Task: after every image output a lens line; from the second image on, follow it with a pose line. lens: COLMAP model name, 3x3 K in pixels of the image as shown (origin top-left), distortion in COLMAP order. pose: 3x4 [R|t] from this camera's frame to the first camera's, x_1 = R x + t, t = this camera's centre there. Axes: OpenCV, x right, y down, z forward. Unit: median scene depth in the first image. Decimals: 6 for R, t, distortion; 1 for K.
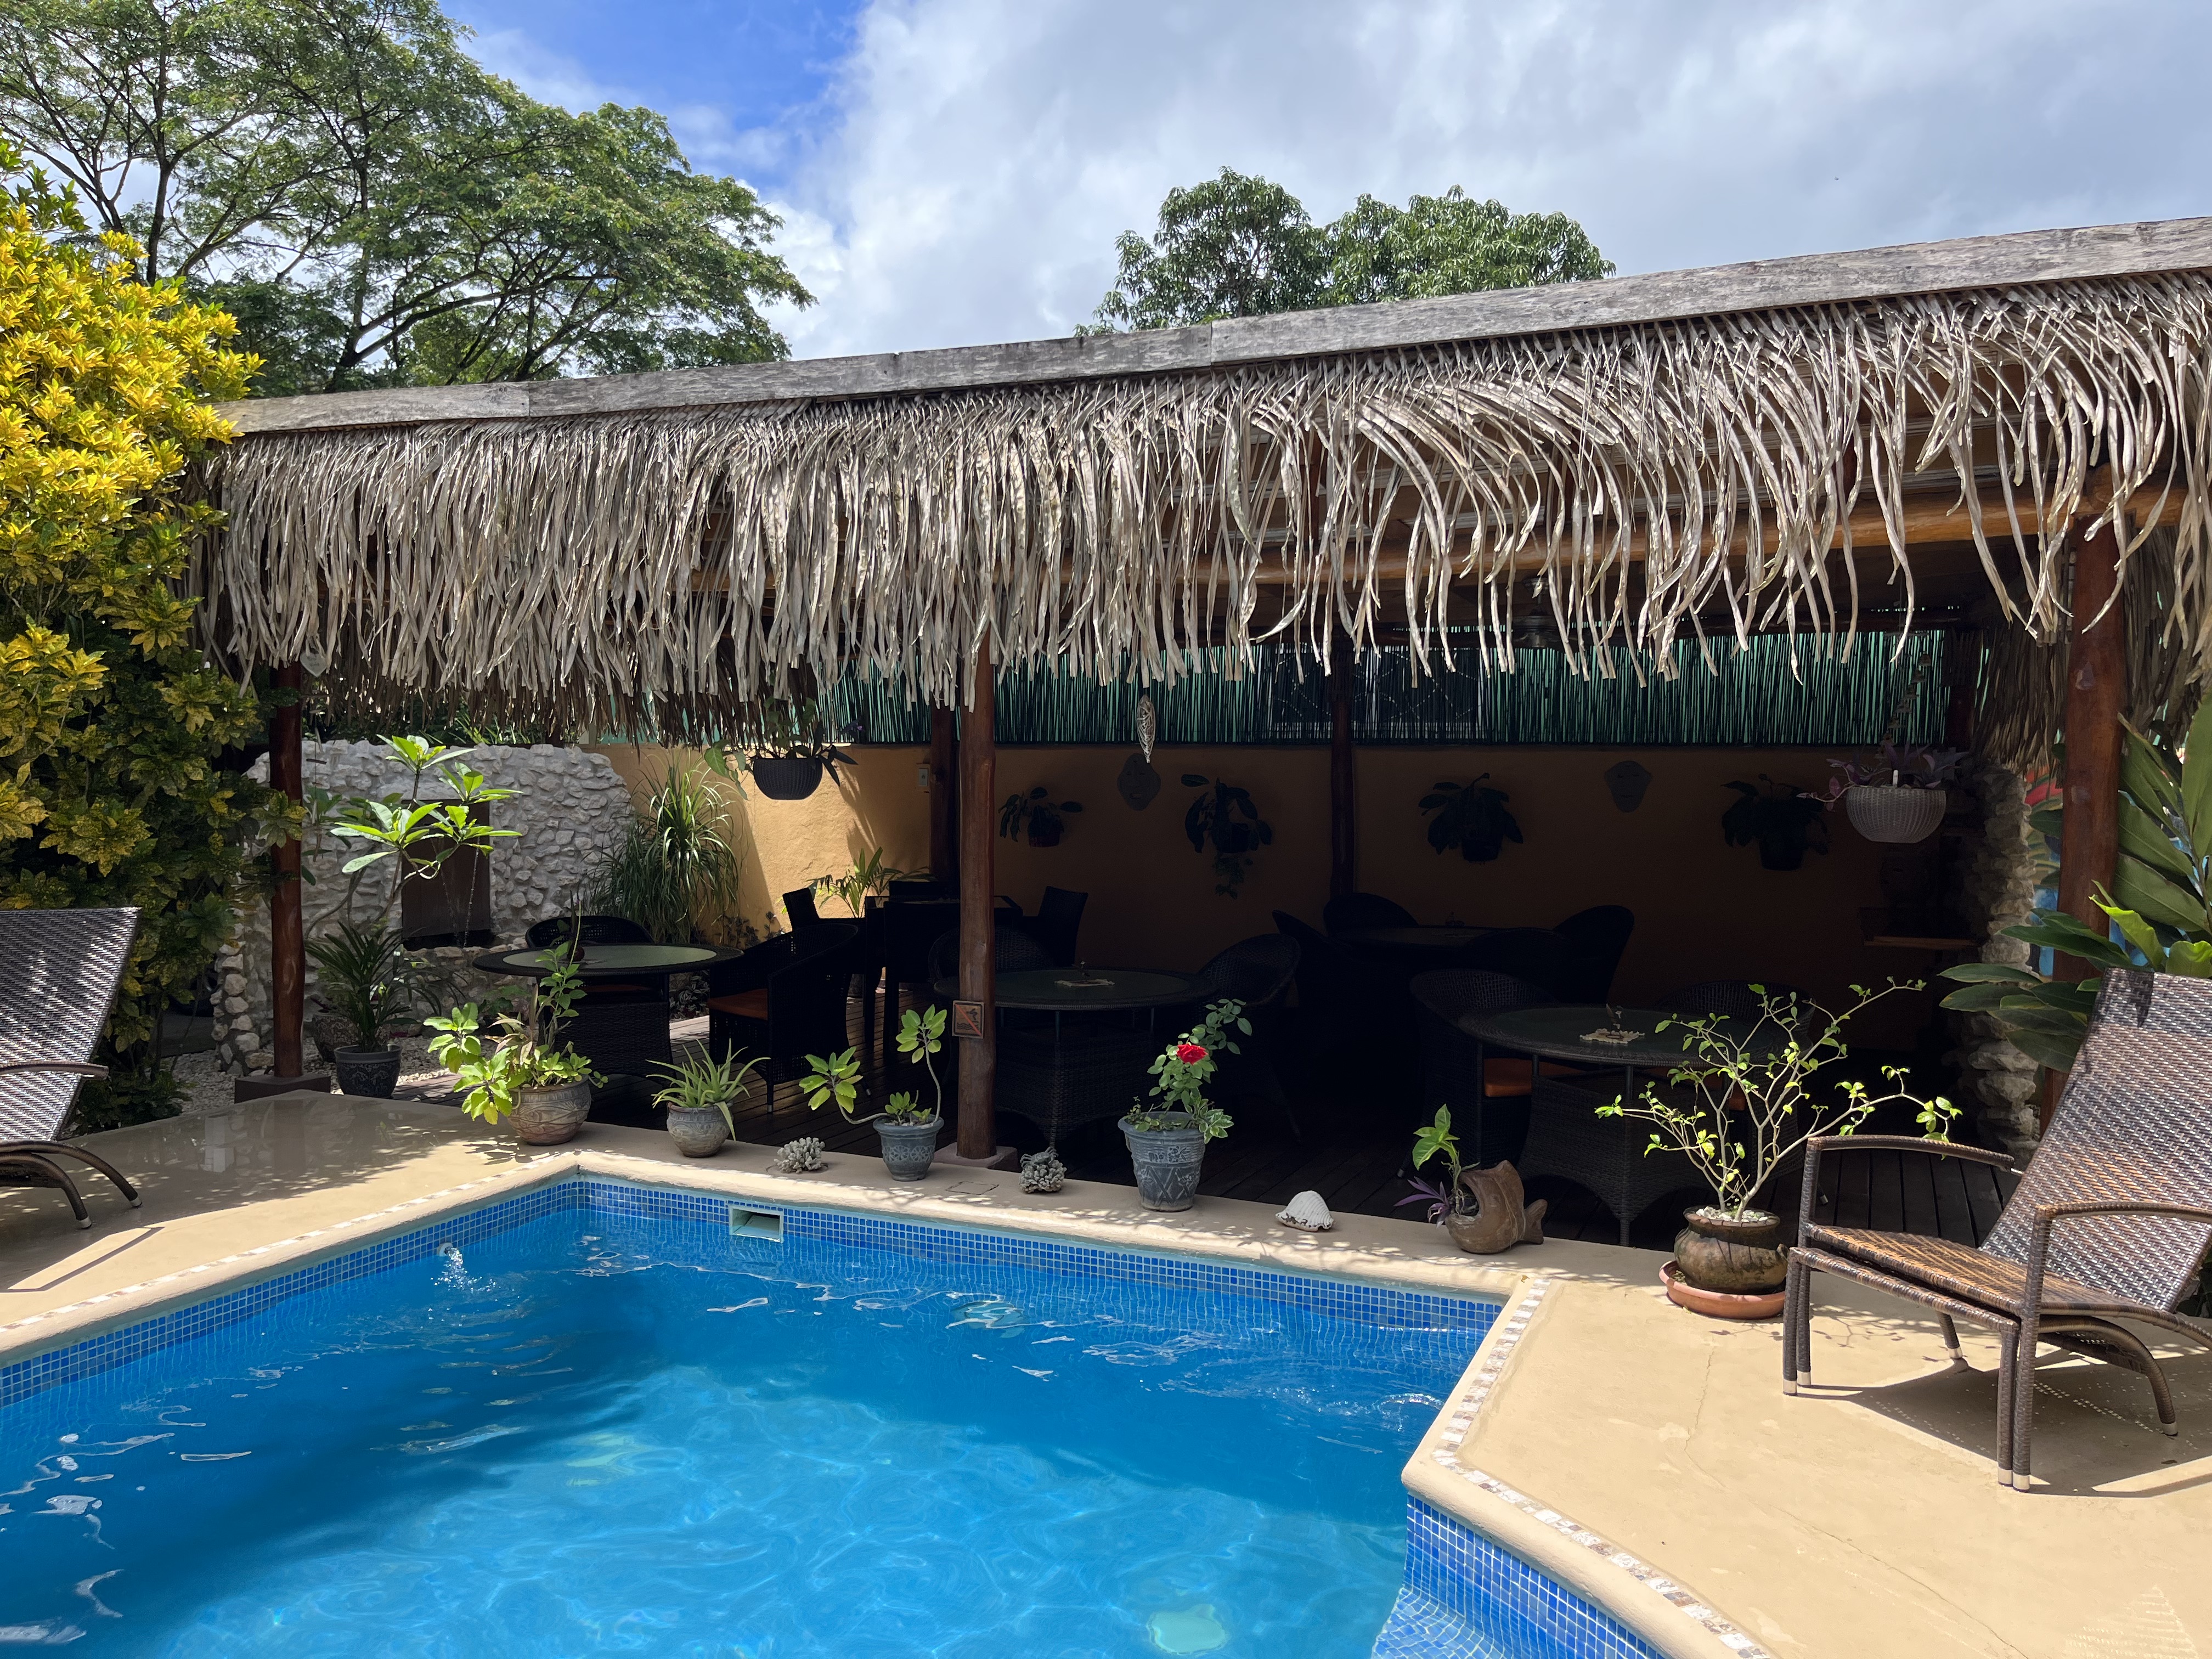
lens RADIAL K [[1678.0, 0, 1105.1], [0, 1678.0, 824.2], [0, 0, 1]] dist [0.063420, -0.084682]
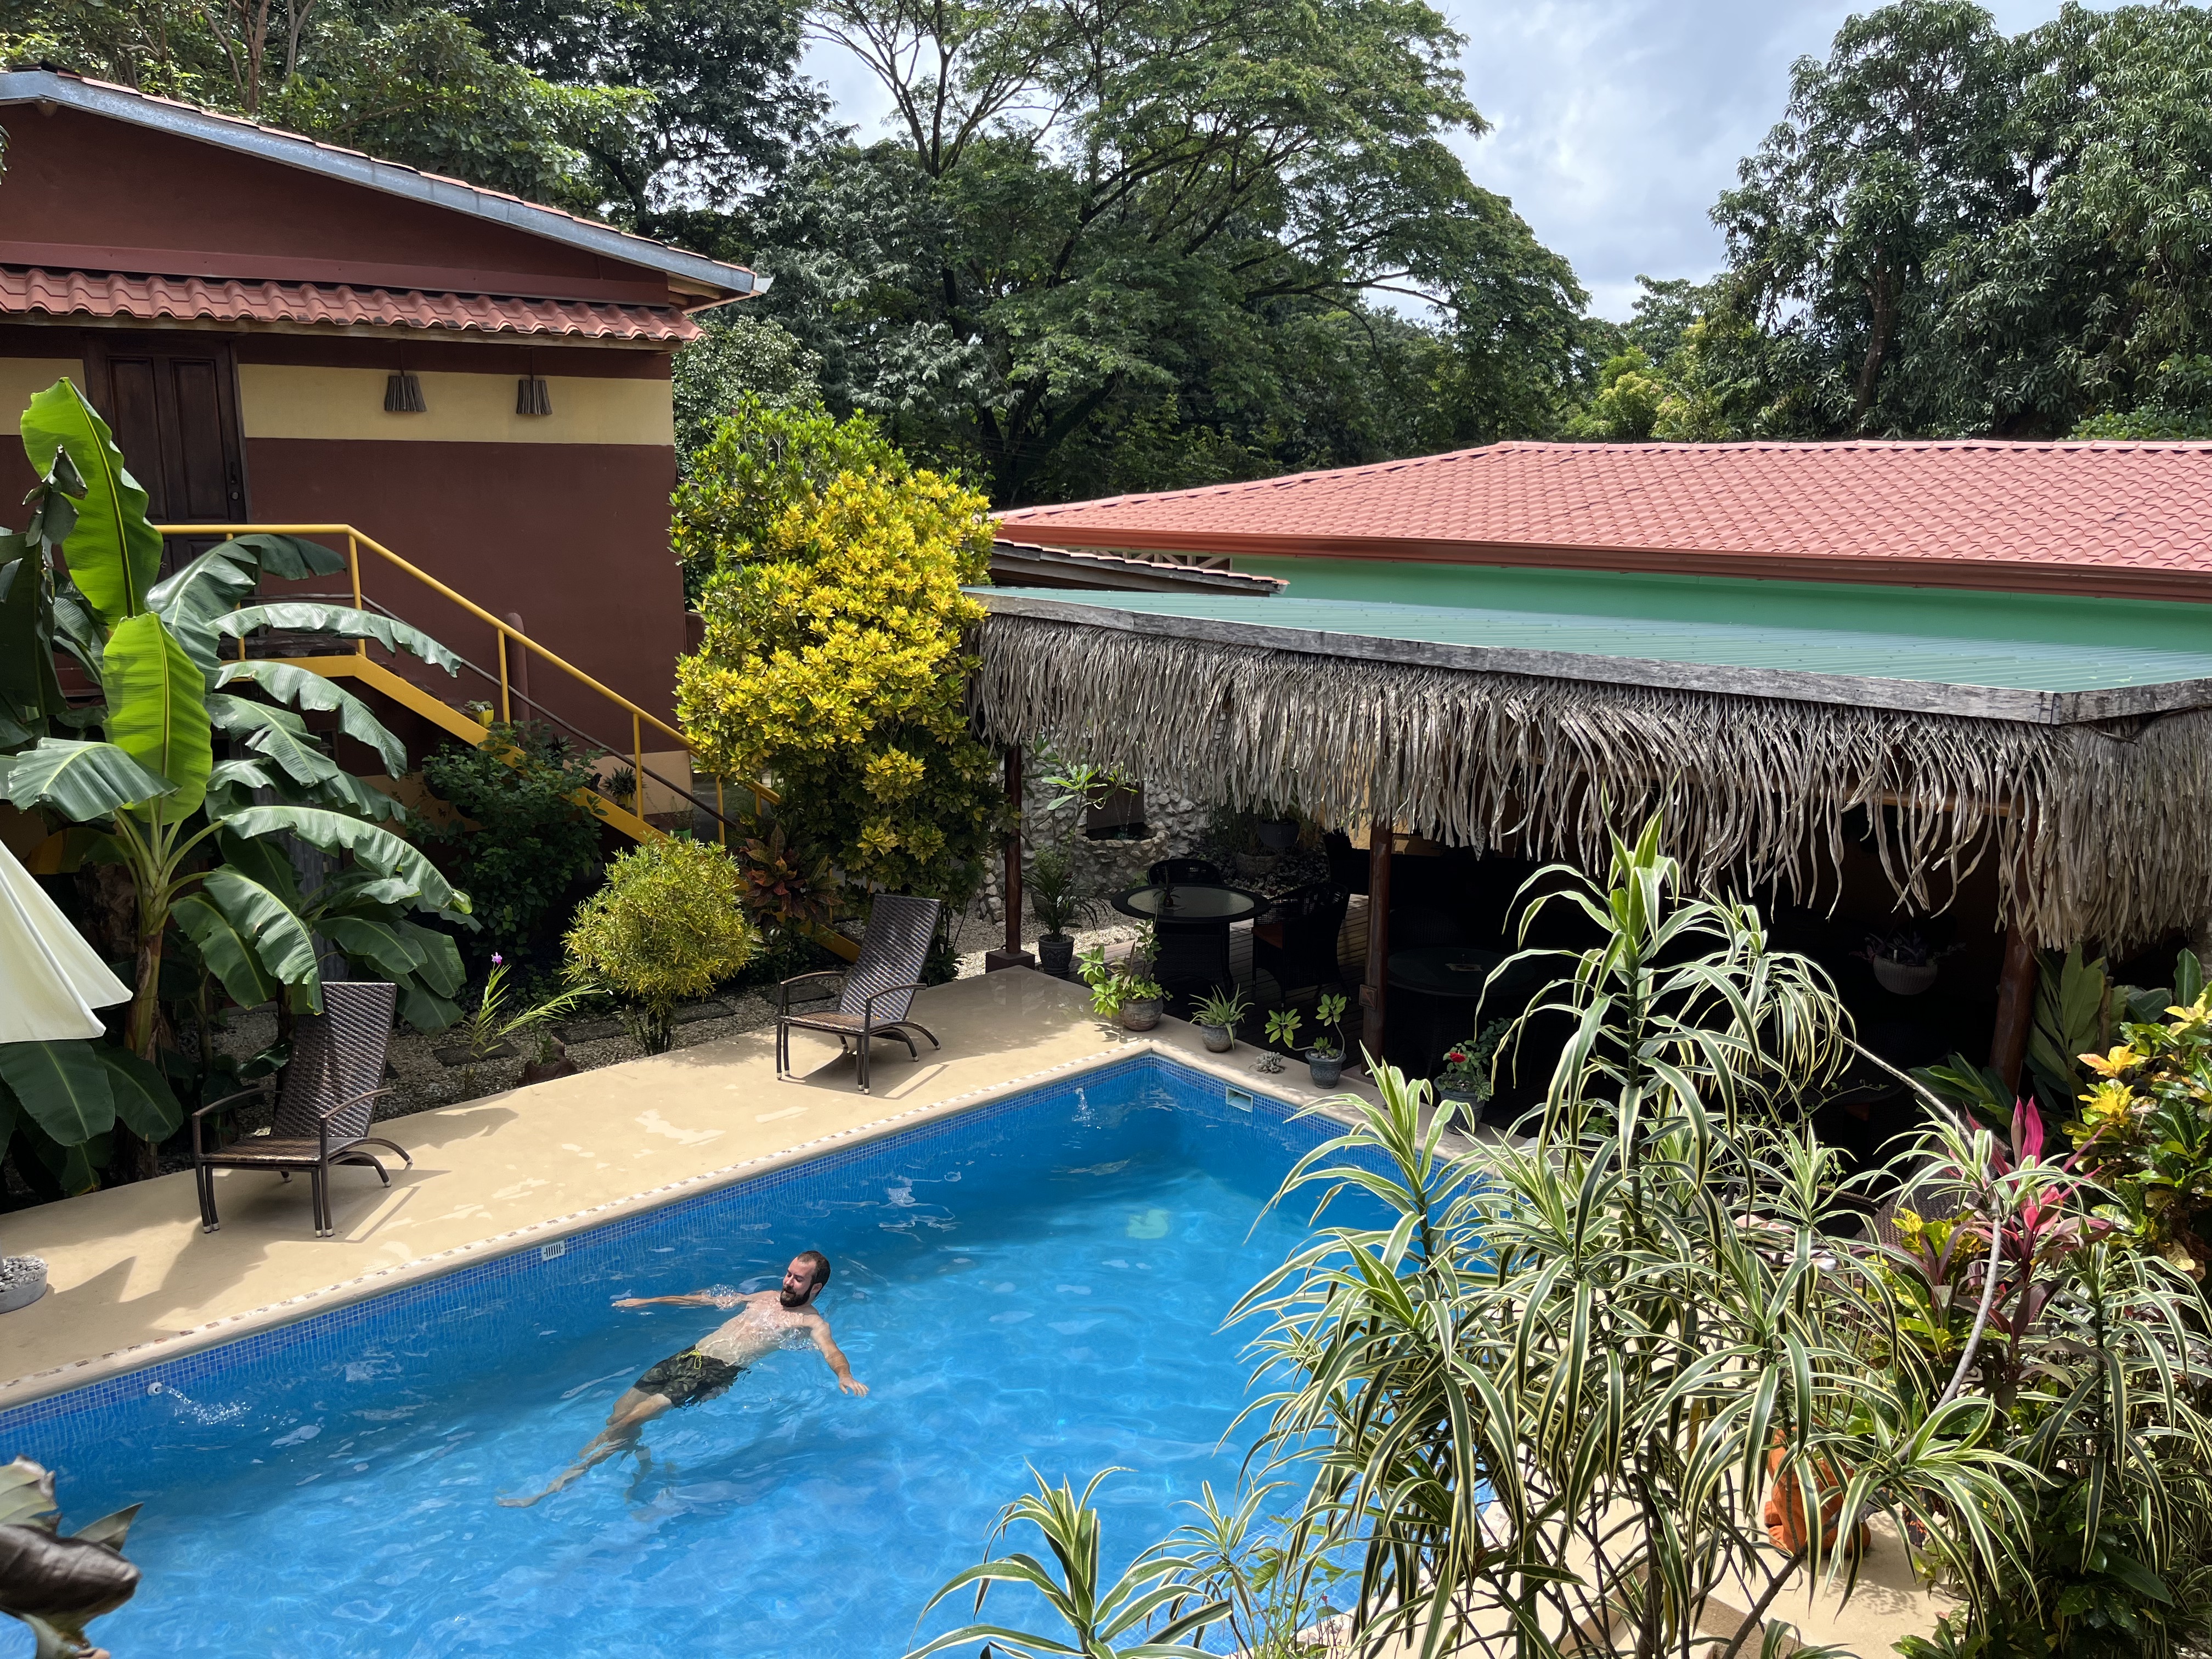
lens RADIAL K [[1678.0, 0, 1087.1], [0, 1678.0, 836.5], [0, 0, 1]] dist [0.063420, -0.084682]
pose [[0.912053, 0.082719, -0.401643, 0.358027], [-0.013702, 0.985044, 0.171756, -0.359573], [0.409843, -0.151147, 0.899546, -0.662707]]
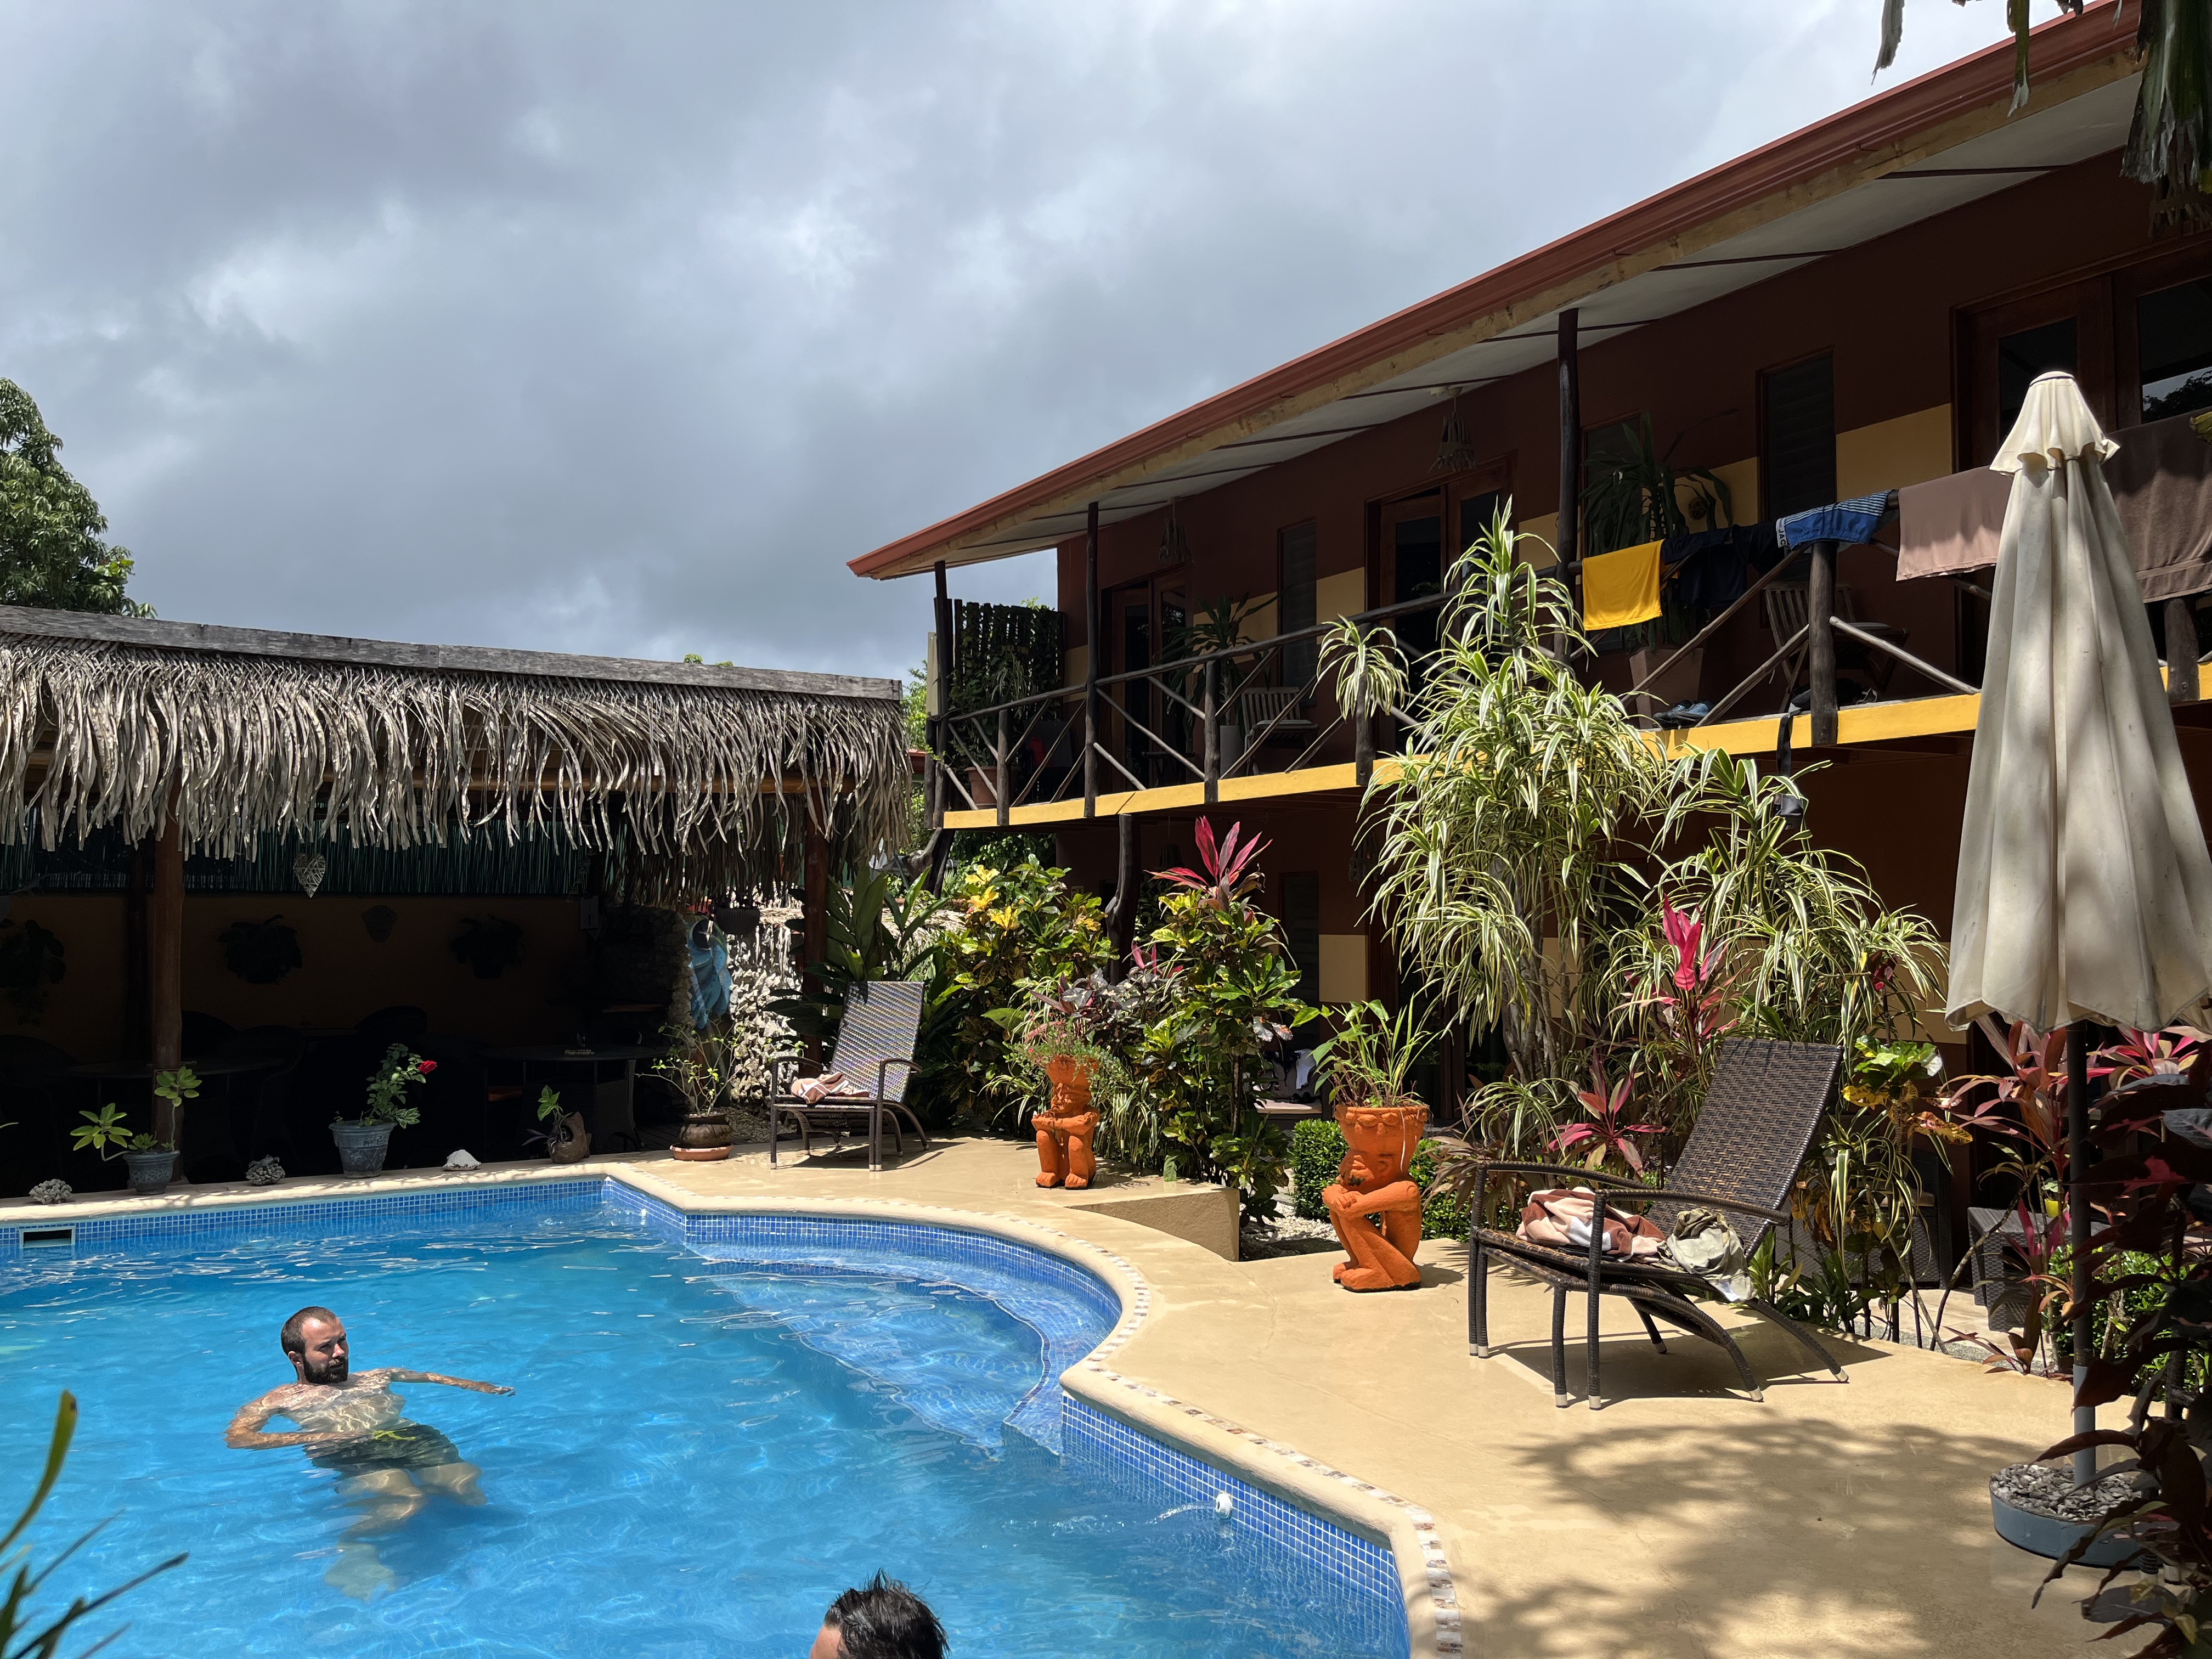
lens RADIAL K [[1678.0, 0, 1099.8], [0, 1678.0, 841.6], [0, 0, 1]] dist [0.063420, -0.084682]
pose [[0.572710, 0.030712, 0.819182, -0.886904], [0.039708, 0.997086, -0.065143, 0.044047], [-0.818796, 0.069836, 0.569821, -0.498903]]
